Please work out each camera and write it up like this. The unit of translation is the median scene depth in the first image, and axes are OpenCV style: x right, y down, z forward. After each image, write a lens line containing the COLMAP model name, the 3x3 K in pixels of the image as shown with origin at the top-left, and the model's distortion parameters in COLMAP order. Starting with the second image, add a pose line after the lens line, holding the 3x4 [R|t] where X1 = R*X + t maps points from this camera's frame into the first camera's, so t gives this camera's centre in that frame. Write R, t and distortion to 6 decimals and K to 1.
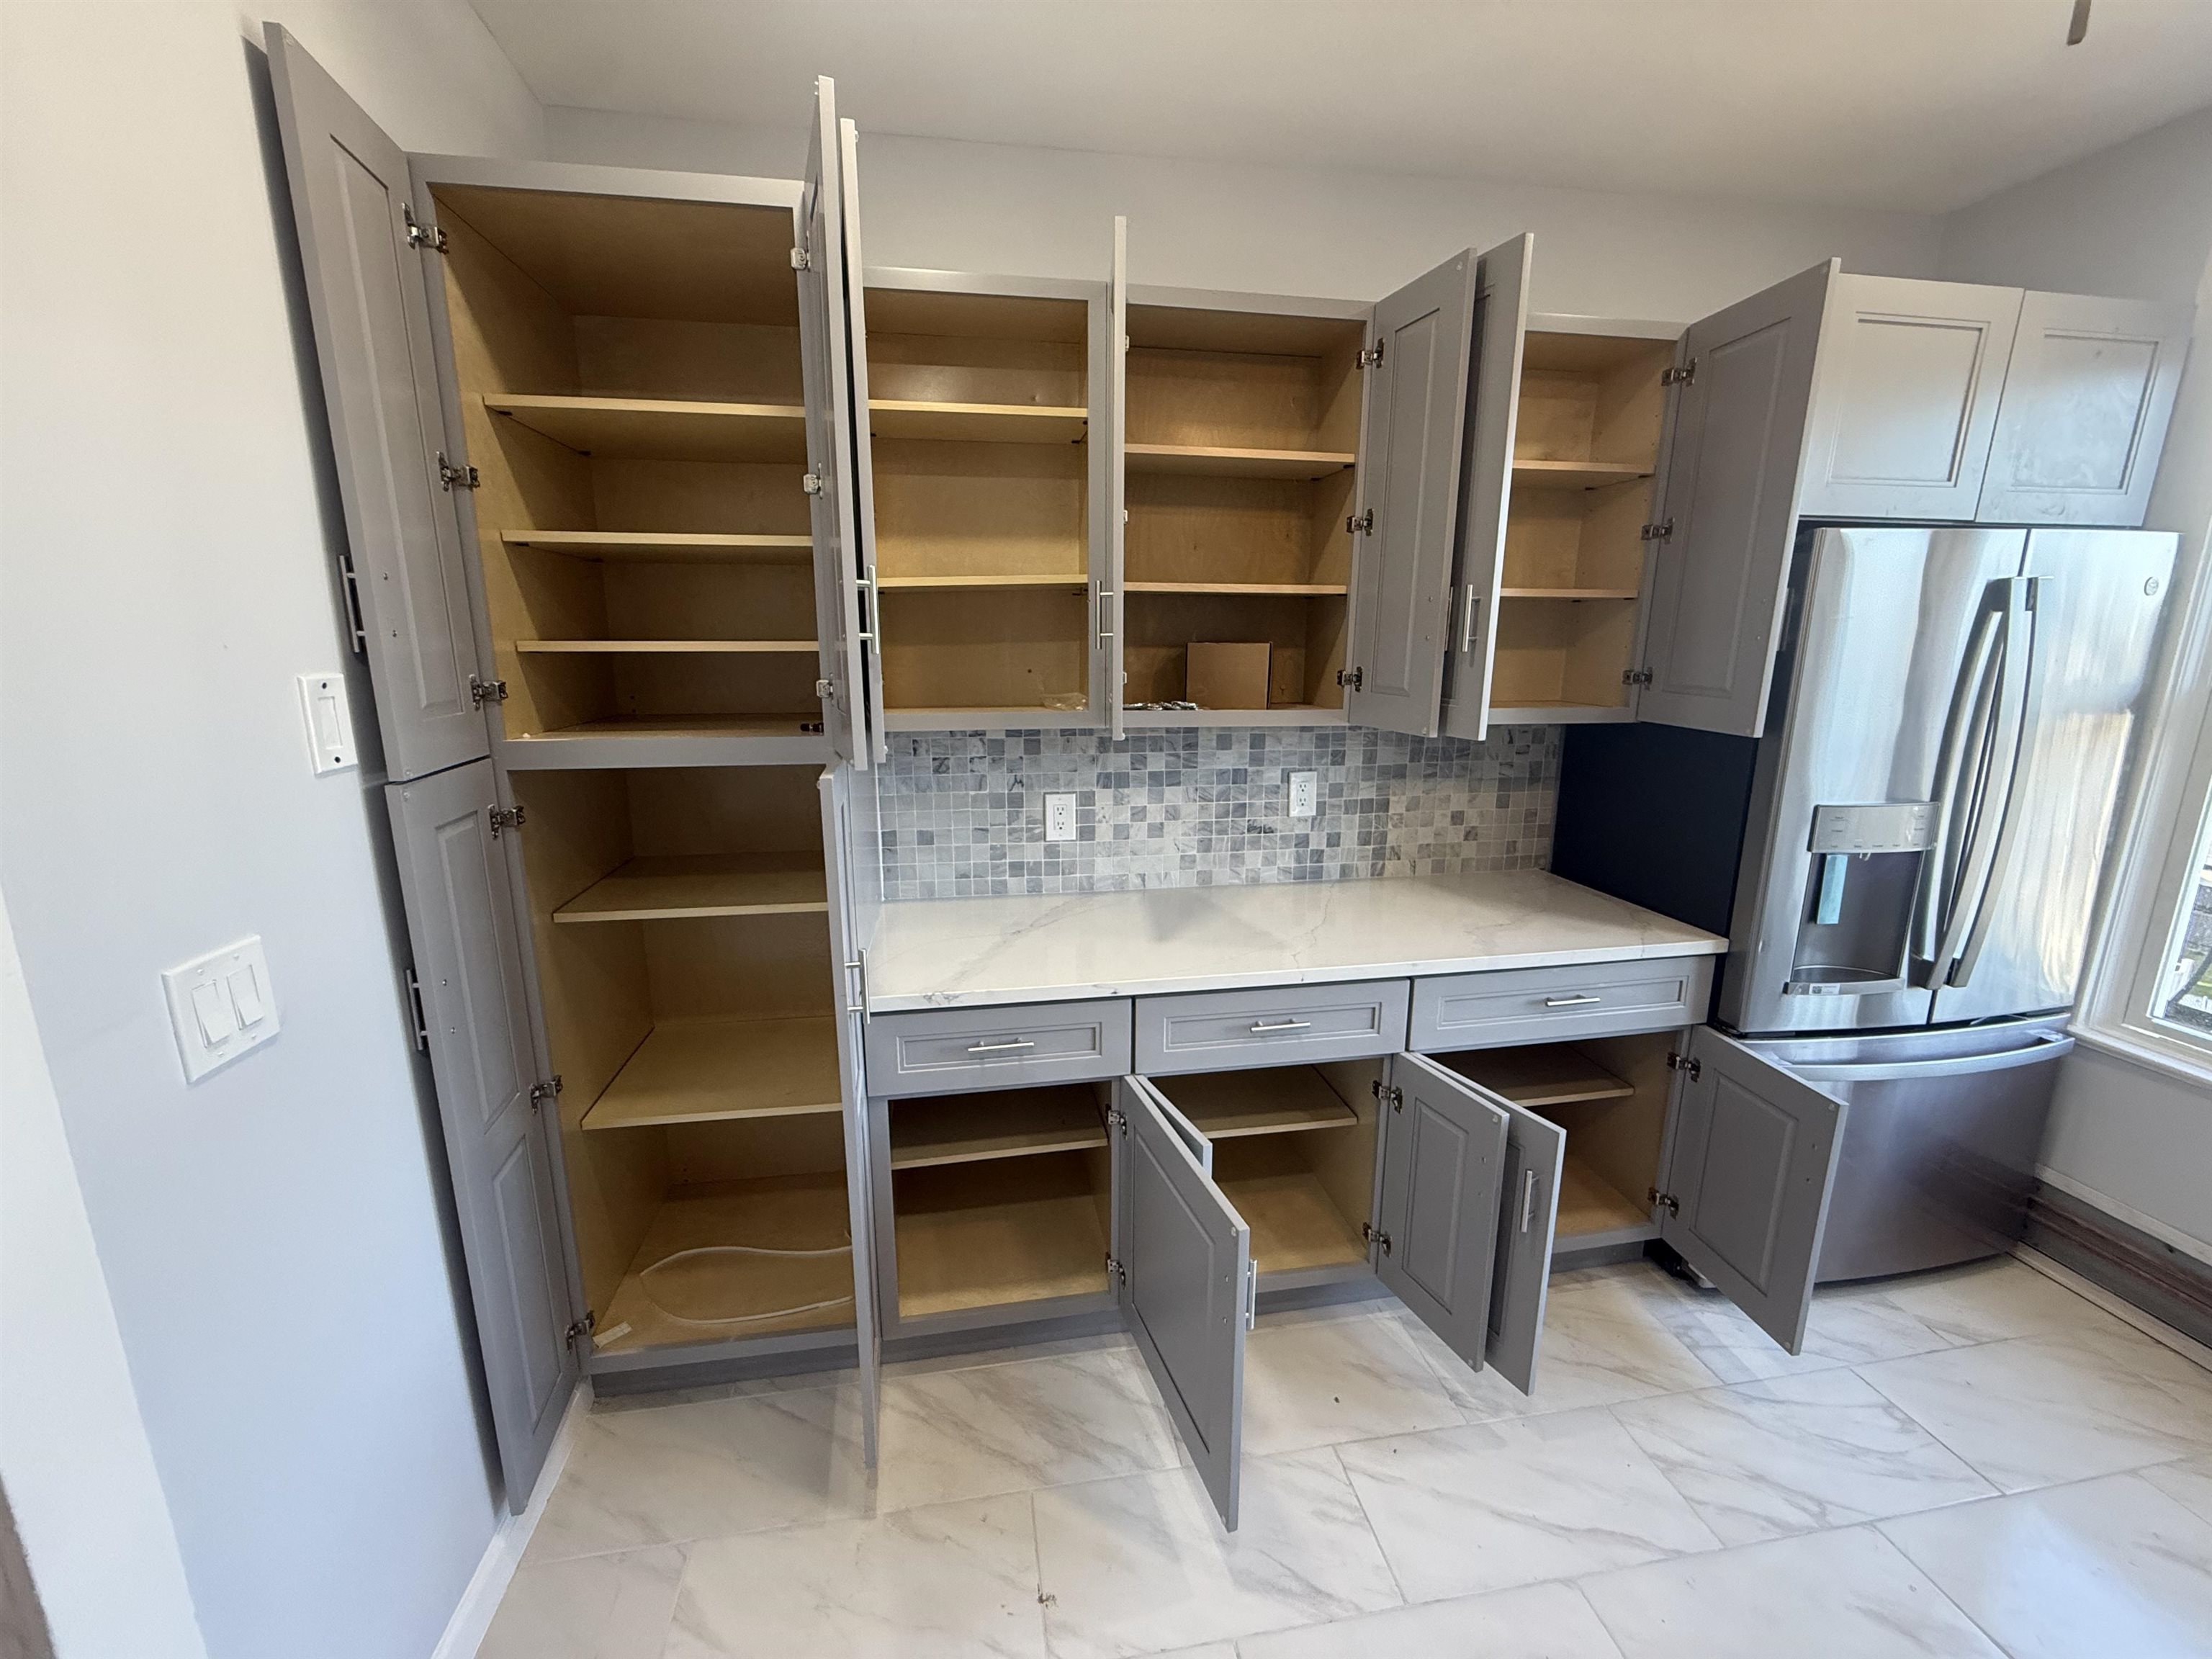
lens RADIAL K [[880.3, 0, 1096.8], [0, 880.3, 832.4], [0, 0, 1]] dist [0.000417, 0.000433]
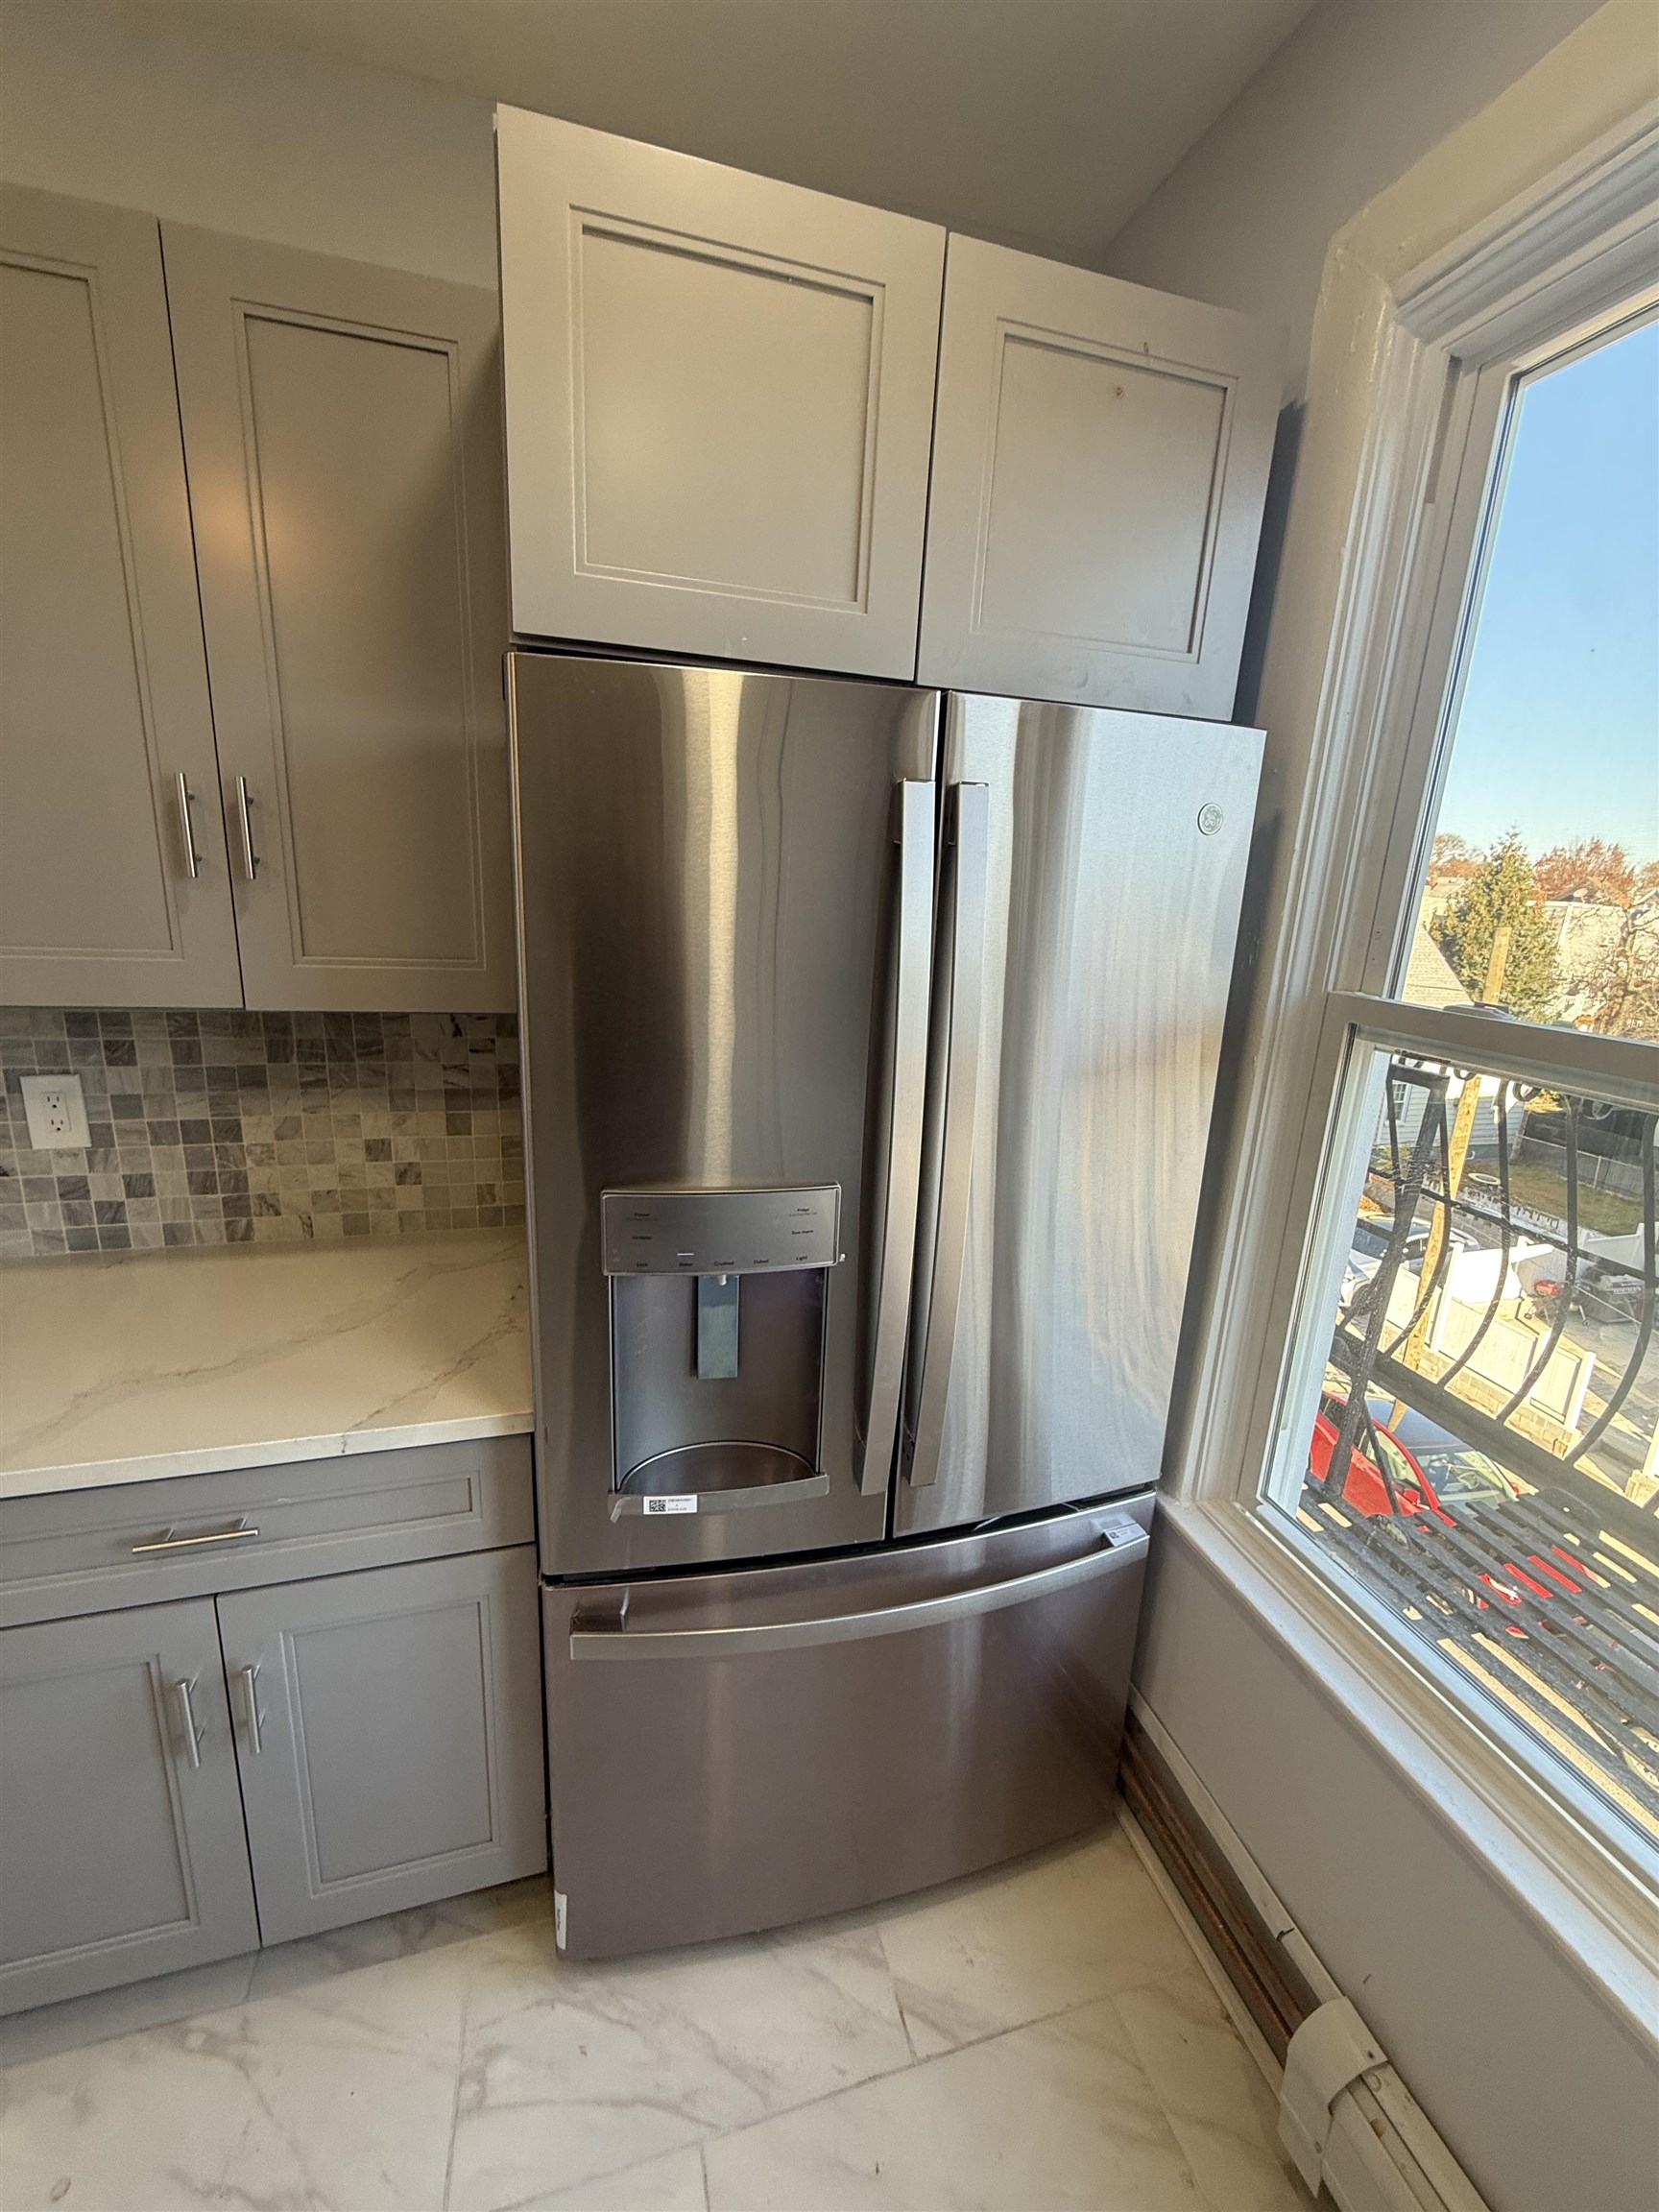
lens RADIAL K [[880.3, 0, 829.3], [0, 880.3, 1101.3], [0, 0, 1]] dist [0.000417, 0.000433]
pose [[0.993108, 0.021516, 0.115214, 0.675274], [-0.024875, 0.999304, 0.027800, -0.079220], [-0.114536, -0.030475, 0.992952, 0.340840]]
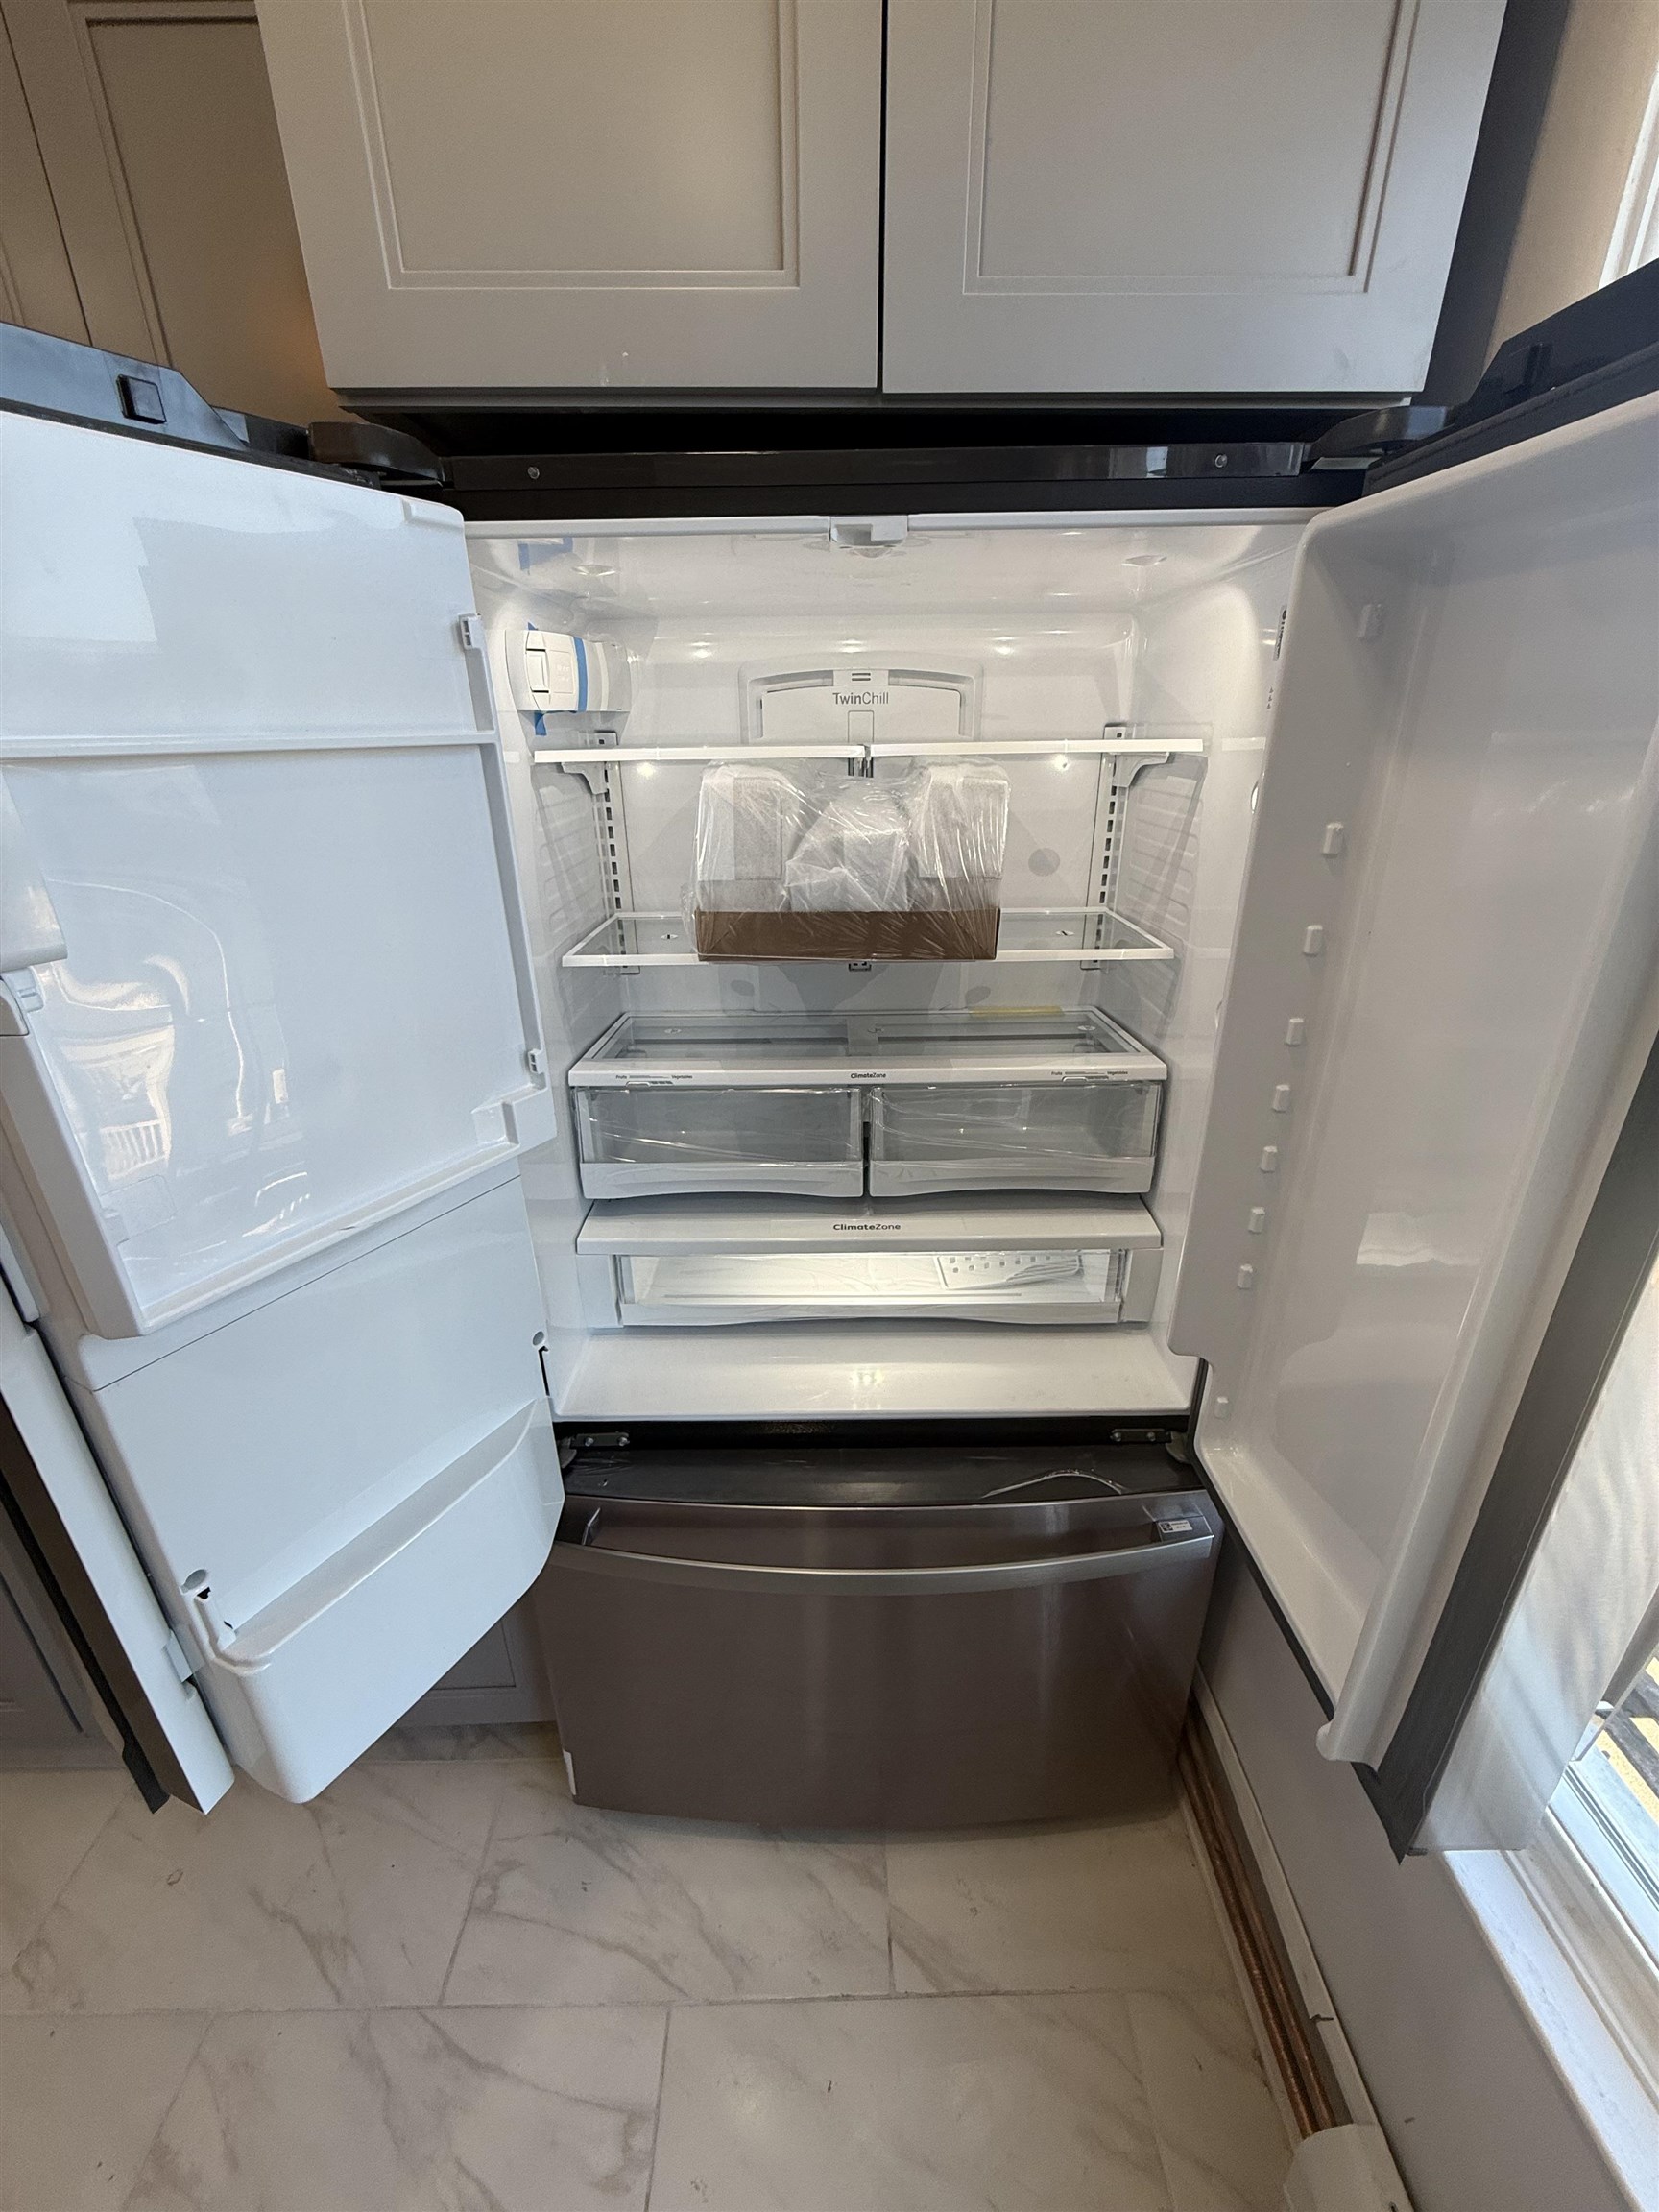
lens RADIAL K [[880.3, 0, 829.3], [0, 880.3, 1101.3], [0, 0, 1]] dist [0.000417, 0.000433]
pose [[0.987818, 0.058122, -0.144352, 0.798621], [-0.029438, 0.980676, 0.193409, -0.094443], [0.152804, -0.186803, 0.970441, 0.431438]]
